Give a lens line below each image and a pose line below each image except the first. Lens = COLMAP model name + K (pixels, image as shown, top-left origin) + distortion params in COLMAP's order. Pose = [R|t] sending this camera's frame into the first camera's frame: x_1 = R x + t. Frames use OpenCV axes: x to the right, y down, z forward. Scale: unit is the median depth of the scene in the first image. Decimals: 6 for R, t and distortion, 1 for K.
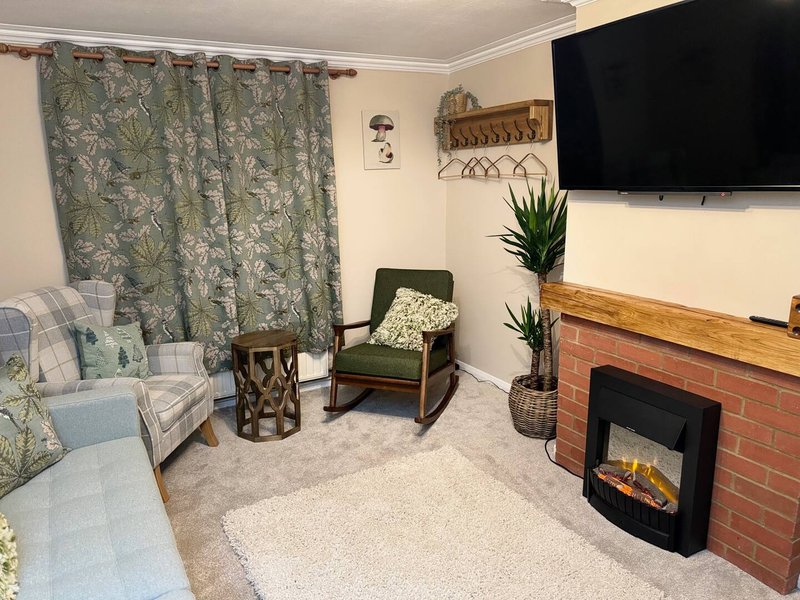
lens RADIAL K [[563.9, 0, 400.0], [0, 563.9, 300.0], [0, 0, 1]] dist [-0.000914, -0.003768]
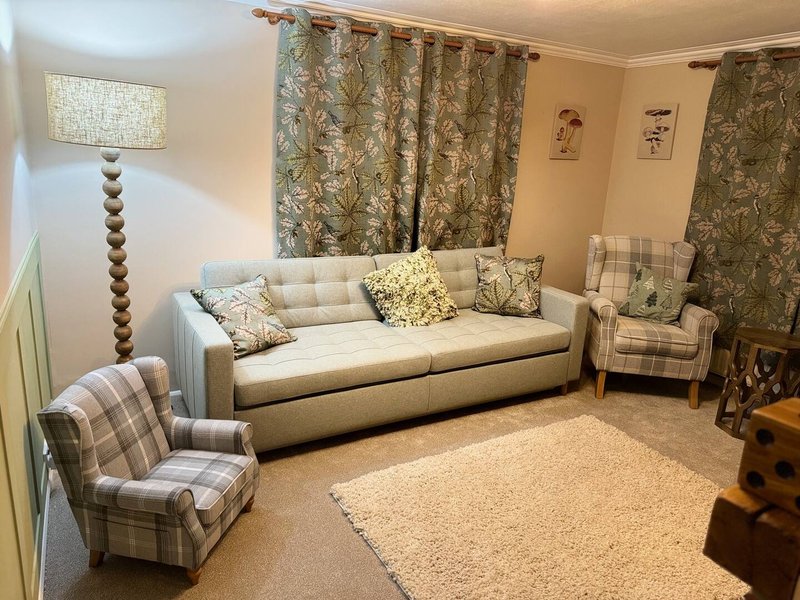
lens RADIAL K [[563.9, 0, 400.0], [0, 563.9, 300.0], [0, 0, 1]] dist [-0.000914, -0.003768]
pose [[0.004082, 0.271200, -0.962514, 0.752573], [-0.262087, 0.929166, 0.260692, -0.082532], [0.965036, 0.251199, 0.074871, 0.342123]]
